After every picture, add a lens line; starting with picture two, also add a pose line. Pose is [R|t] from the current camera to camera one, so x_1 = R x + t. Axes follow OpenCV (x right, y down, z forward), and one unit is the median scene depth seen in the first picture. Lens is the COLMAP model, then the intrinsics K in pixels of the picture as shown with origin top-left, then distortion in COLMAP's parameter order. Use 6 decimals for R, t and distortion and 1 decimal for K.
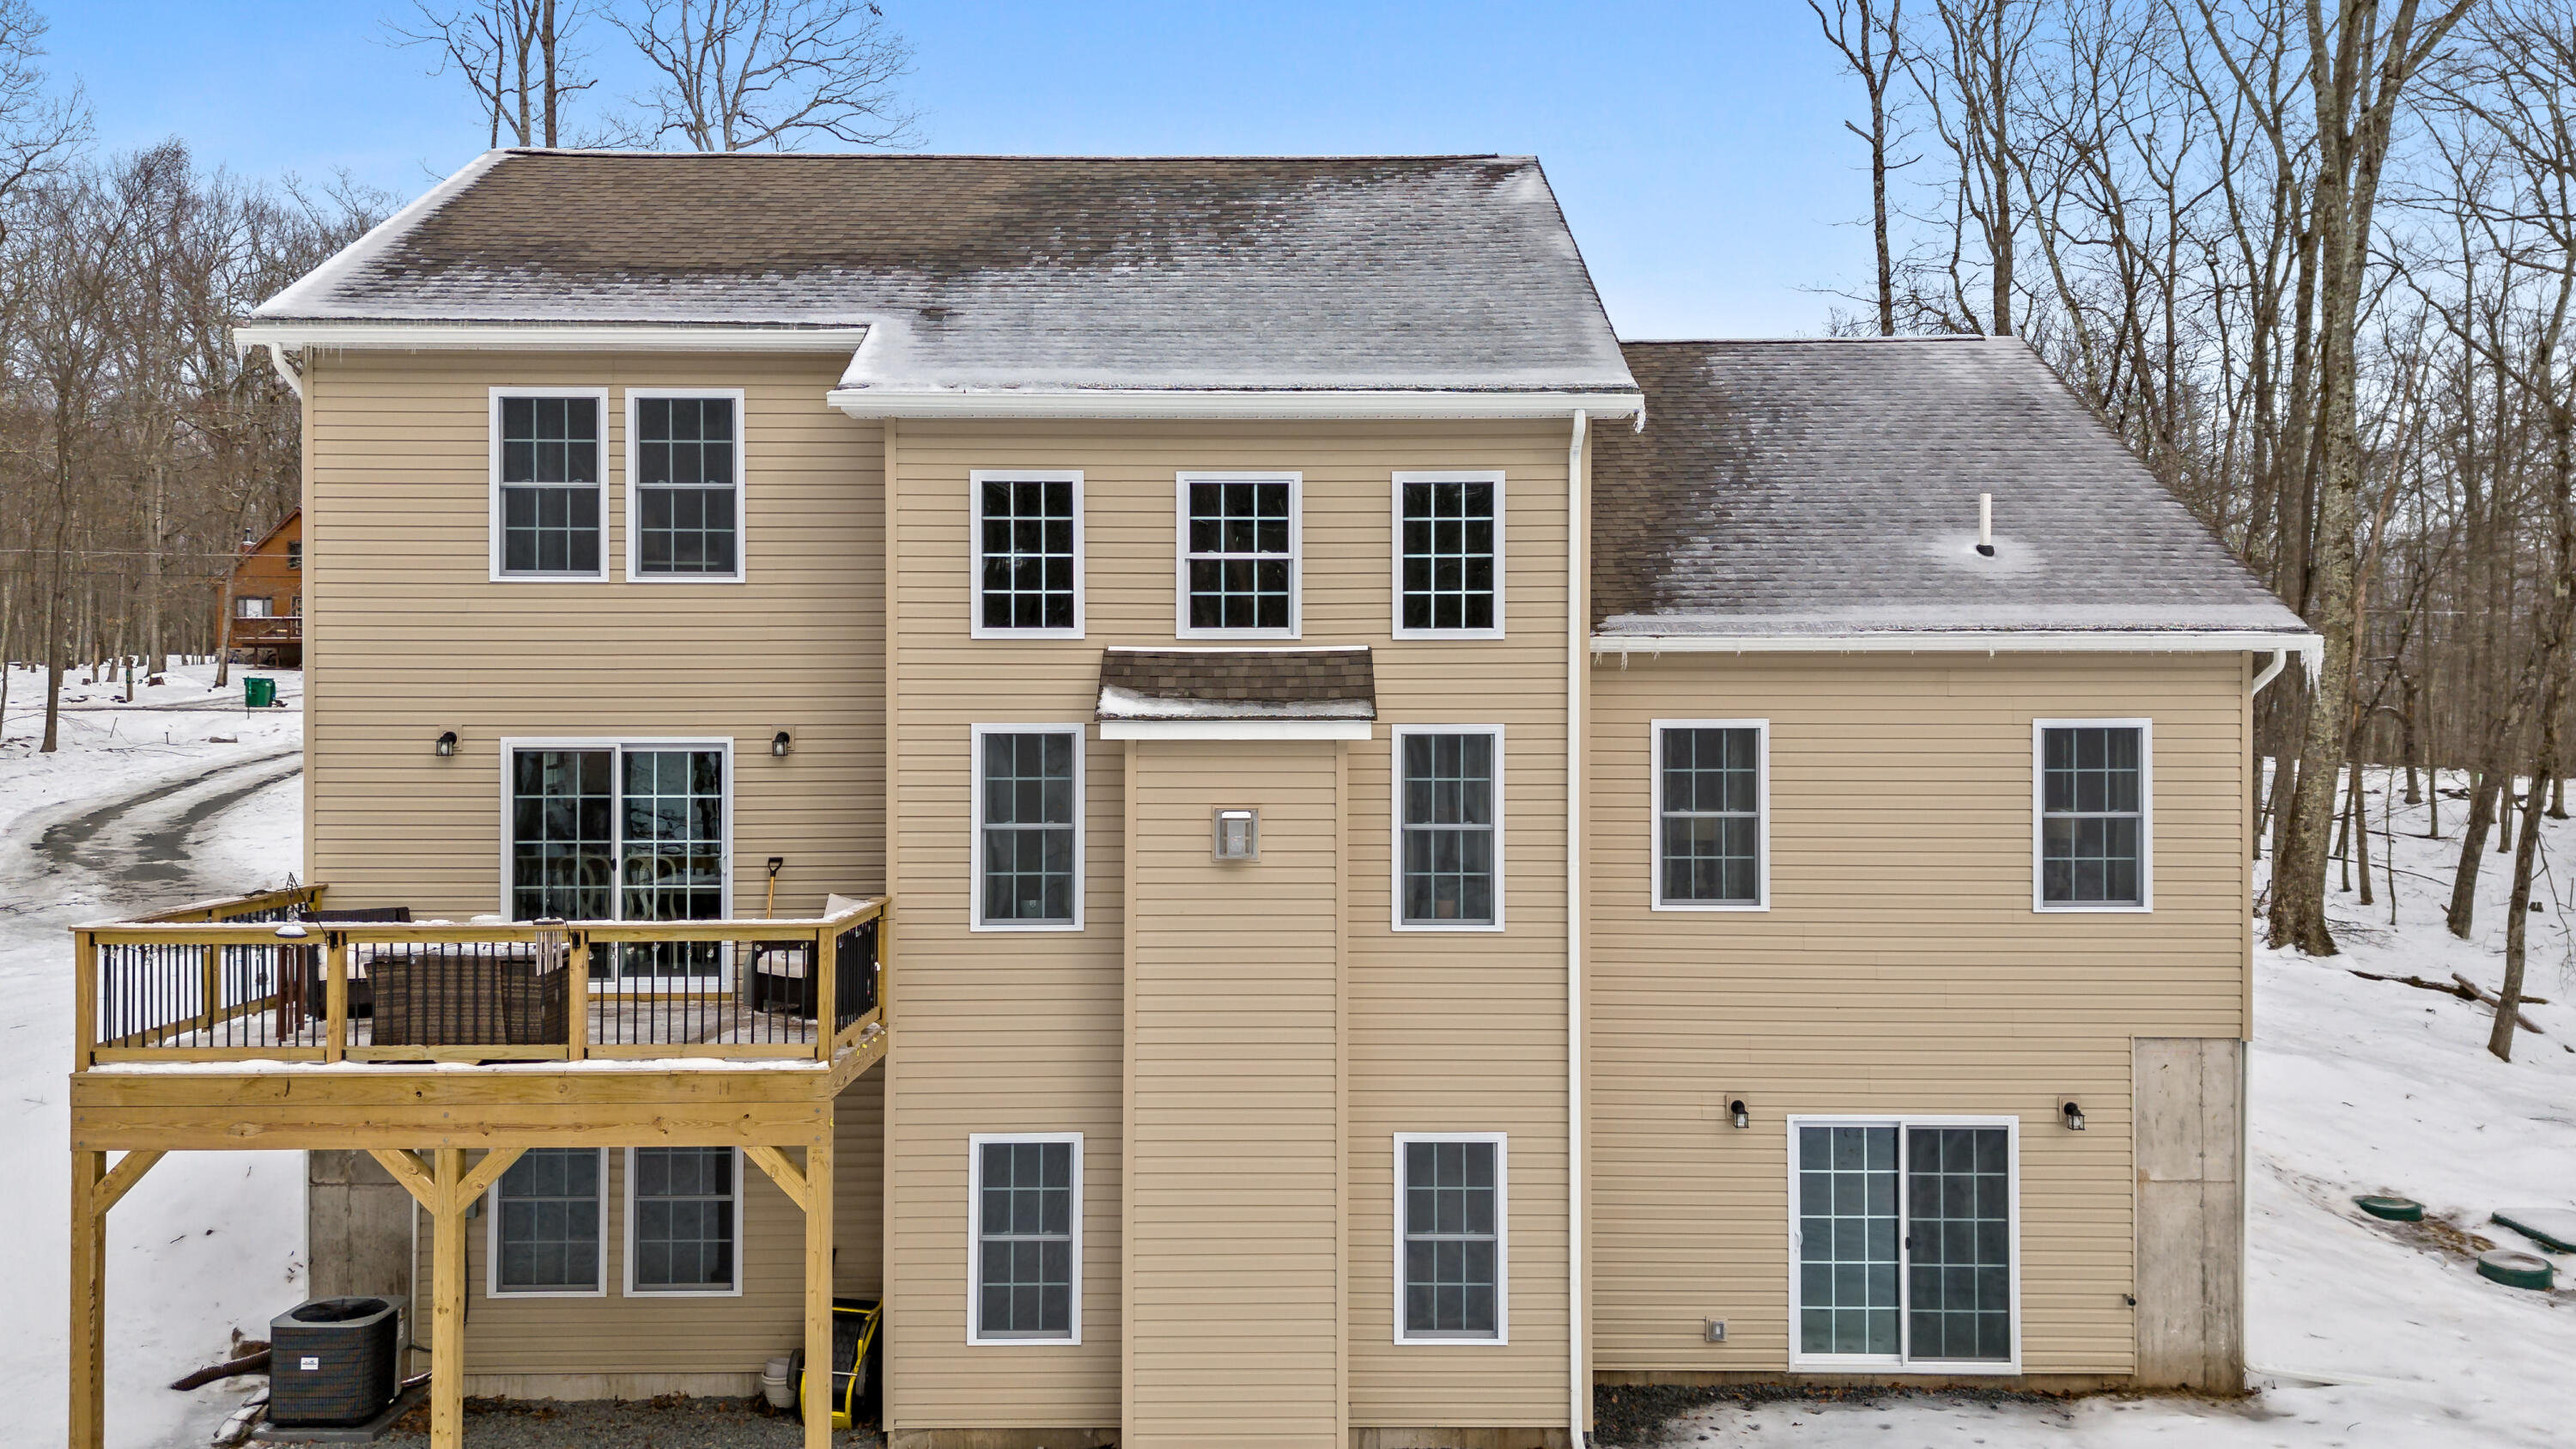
lens RADIAL K [[1911.8, 0, 1269.8], [0, 1911.8, 719.9], [0, 0, 1]] dist [0.020122, -0.001425]
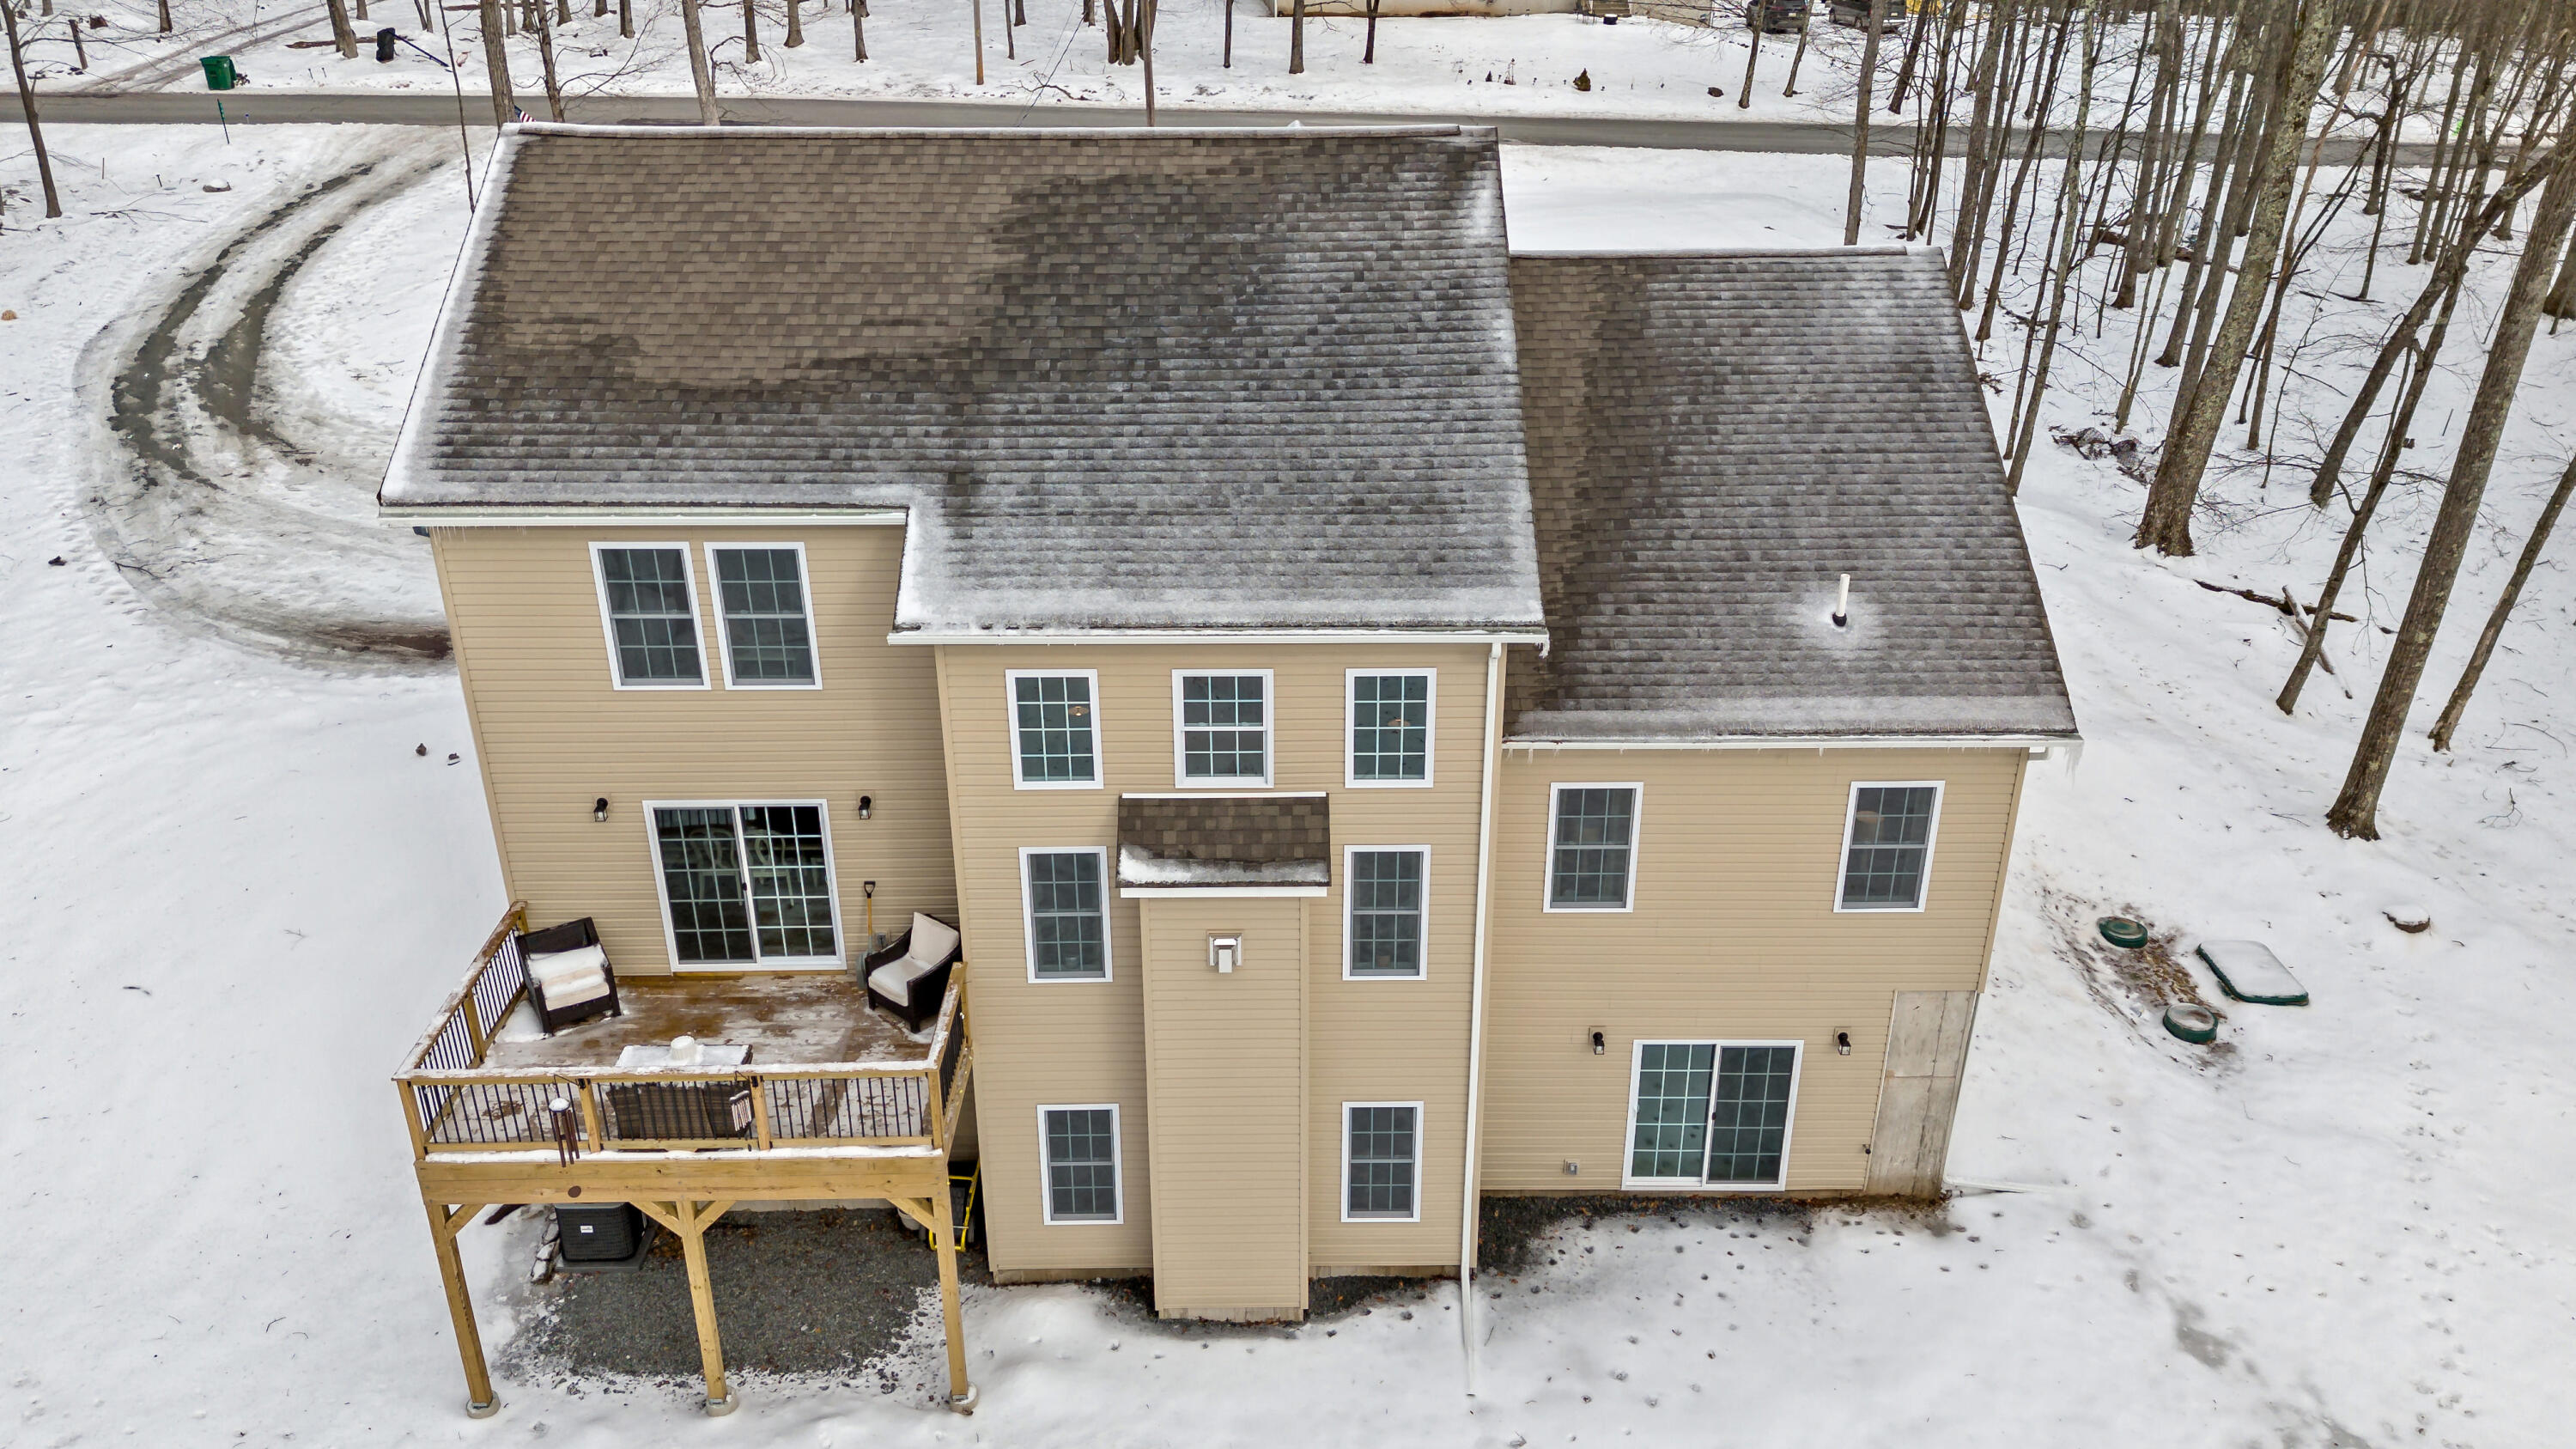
lens RADIAL K [[1893.2, 0, 1268.9], [0, 1893.2, 722.8], [0, 0, 1]] dist [0.031629, -0.005305]
pose [[0.999950, -0.009581, 0.003009, 0.009614], [0.007294, 0.898885, 0.438123, -0.607209], [-0.006903, -0.438079, 0.898910, -0.112010]]
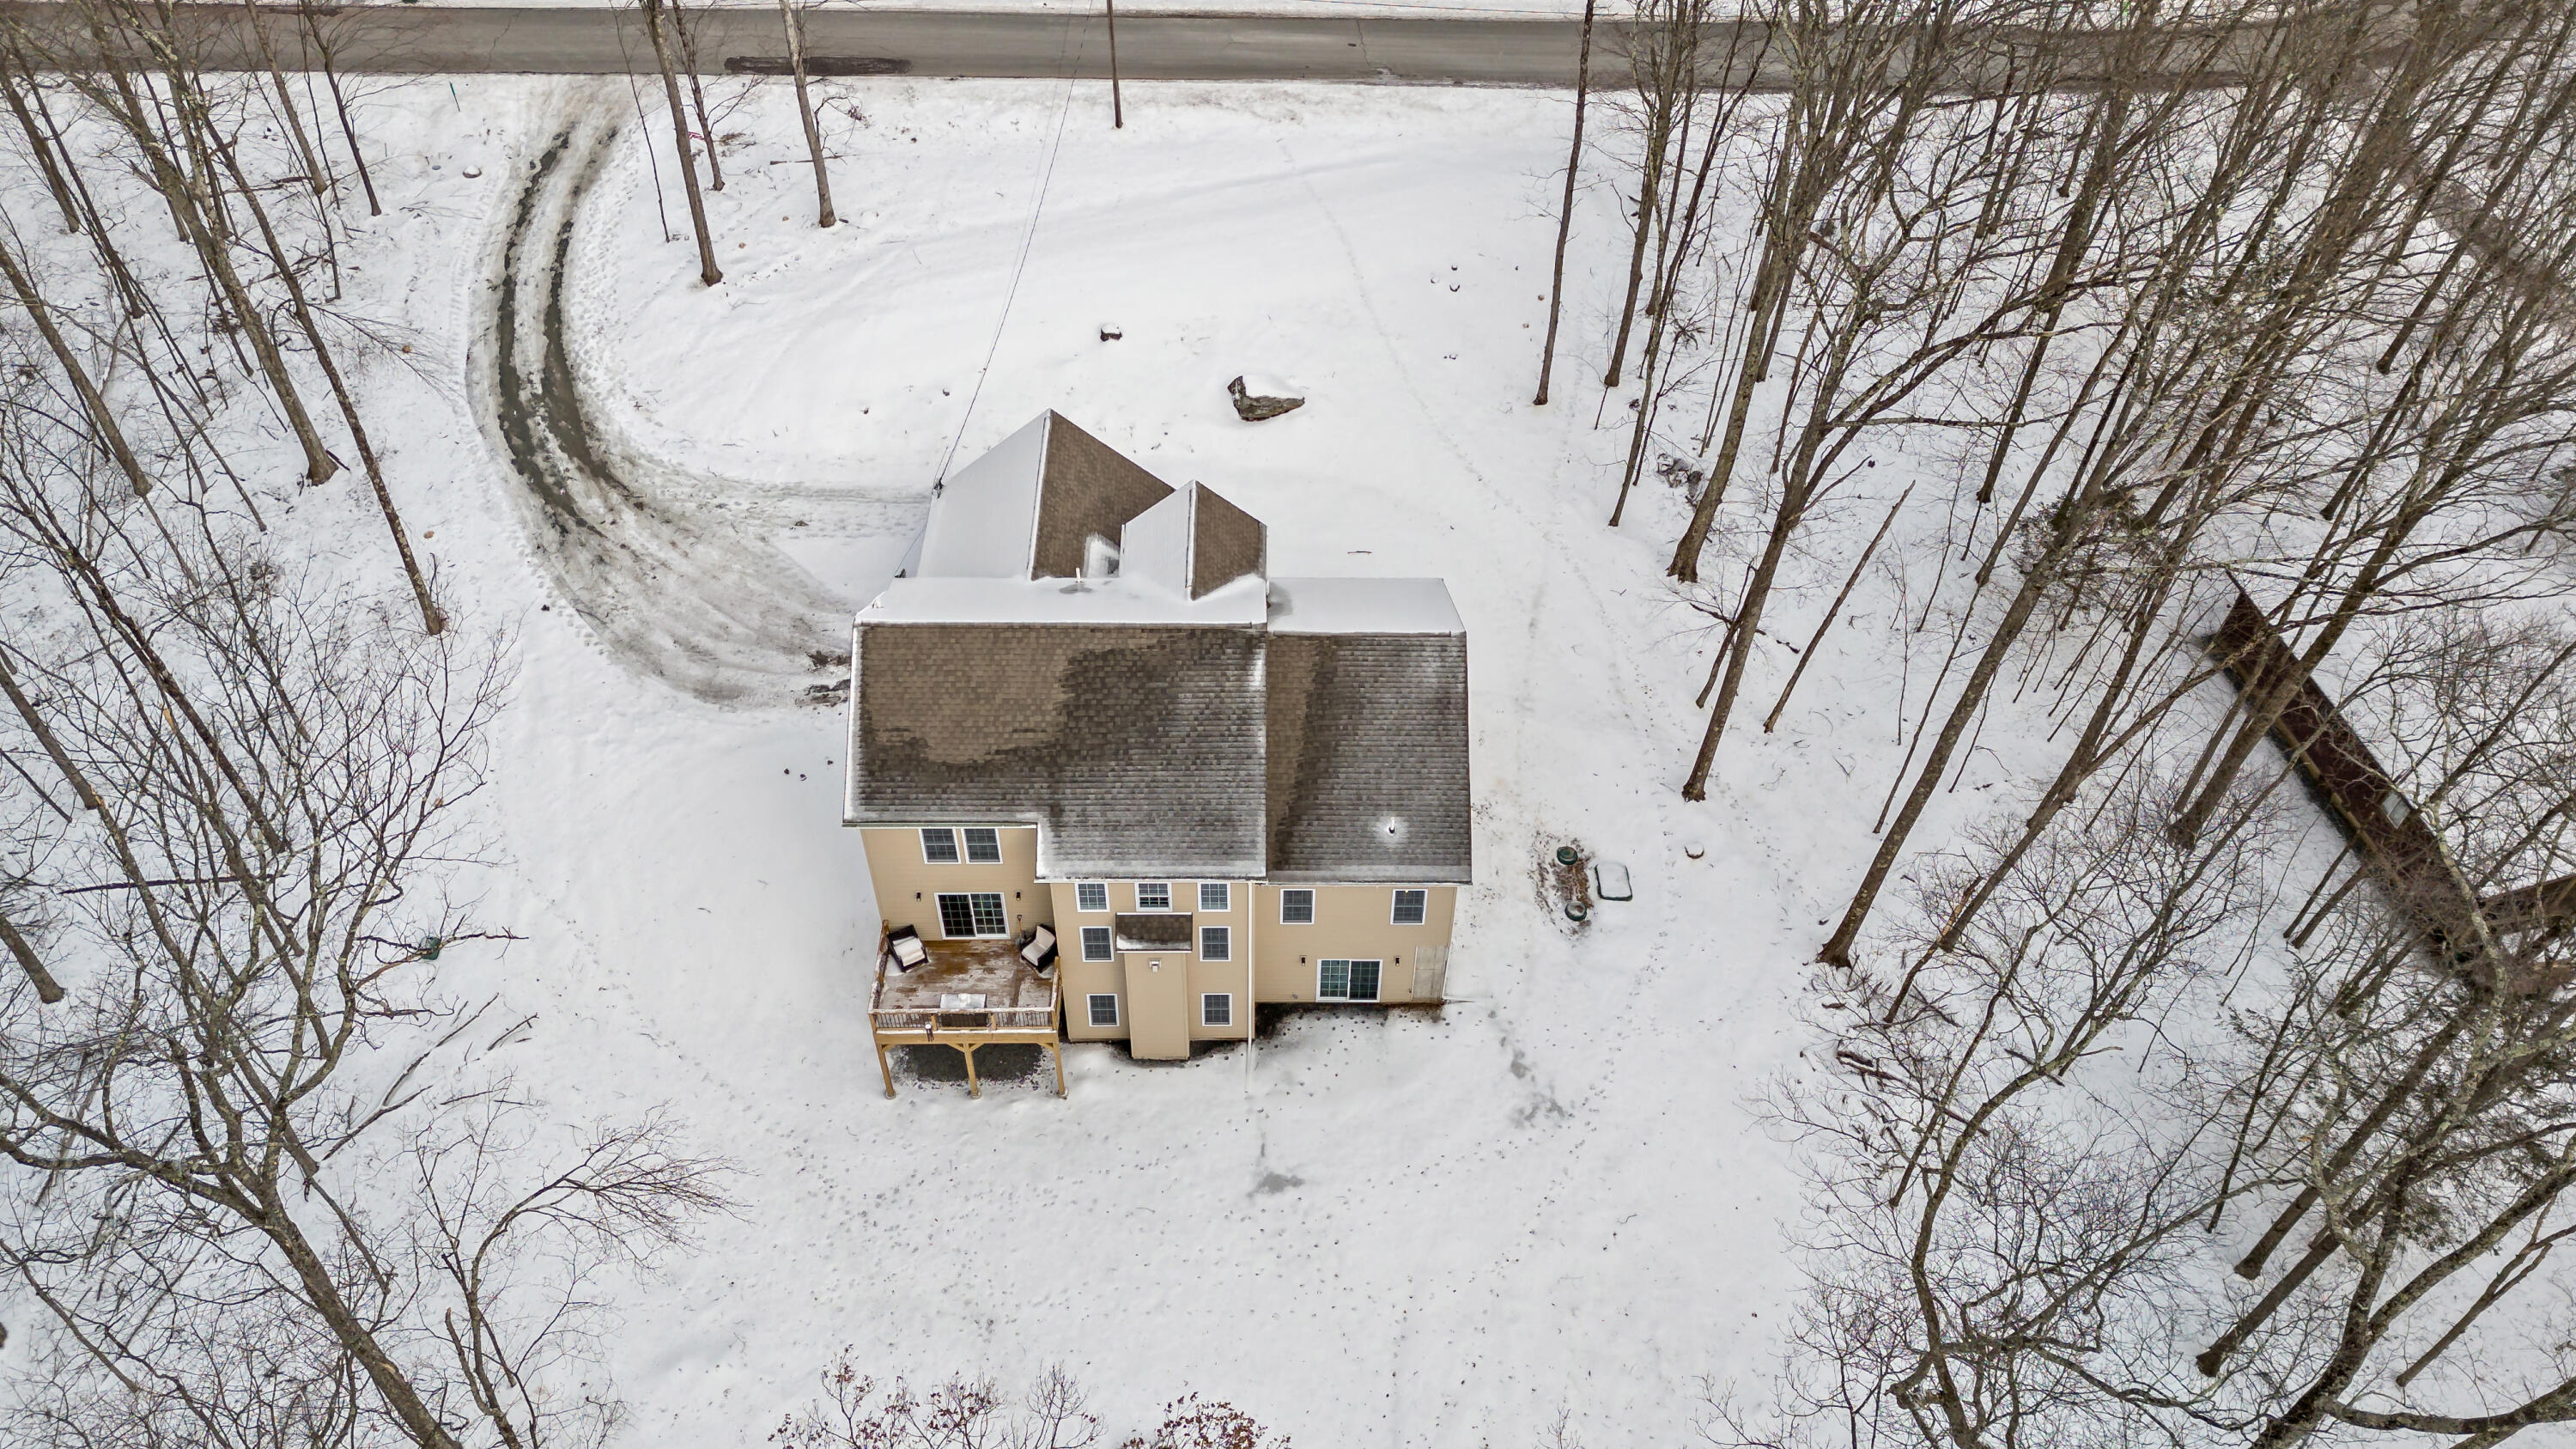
lens RADIAL K [[1893.2, 0, 1268.9], [0, 1893.2, 722.8], [0, 0, 1]] dist [0.031629, -0.005305]
pose [[0.999884, -0.003260, 0.014870, 0.137216], [-0.008614, 0.684219, 0.729226, -2.694688], [-0.012552, -0.729270, 0.684111, -1.080772]]
